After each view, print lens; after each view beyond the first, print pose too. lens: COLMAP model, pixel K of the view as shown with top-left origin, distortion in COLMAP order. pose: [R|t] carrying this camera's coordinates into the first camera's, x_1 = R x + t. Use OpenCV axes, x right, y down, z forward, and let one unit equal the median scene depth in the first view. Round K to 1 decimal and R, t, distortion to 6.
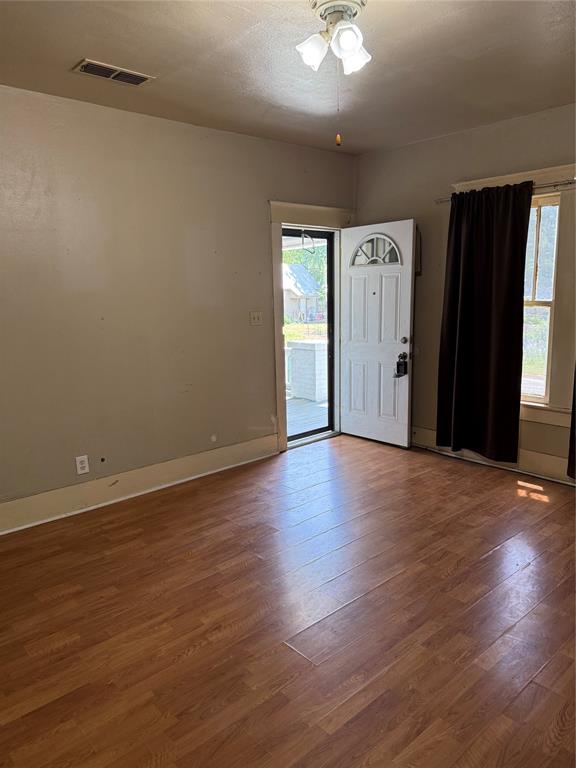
lens RADIAL K [[542.9, 0, 288.3], [0, 542.9, 403.3], [0, 0, 1]] dist [0.063398, -0.113361]
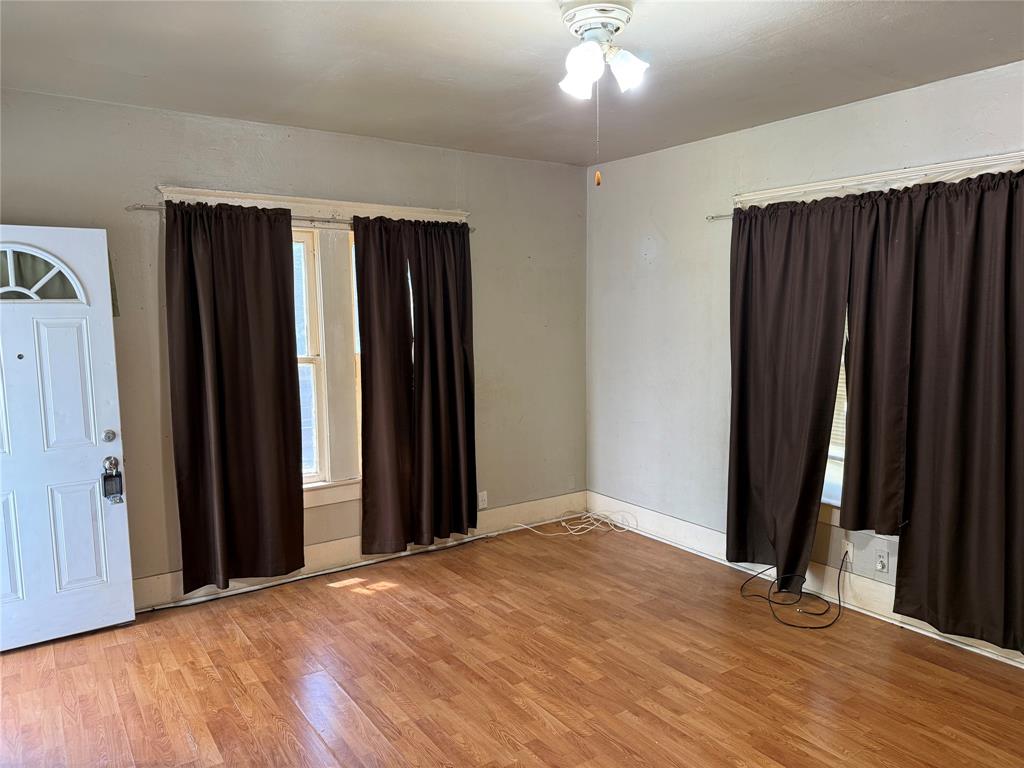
lens RADIAL K [[723.8, 0, 522.6], [0, 723.8, 385.5], [0, 0, 1]] dist [0.063398, -0.113361]
pose [[0.115159, -0.090225, 0.989241, -0.518389], [0.210603, 0.975445, 0.064450, -0.135277], [-0.970765, 0.200915, 0.131333, 0.513163]]
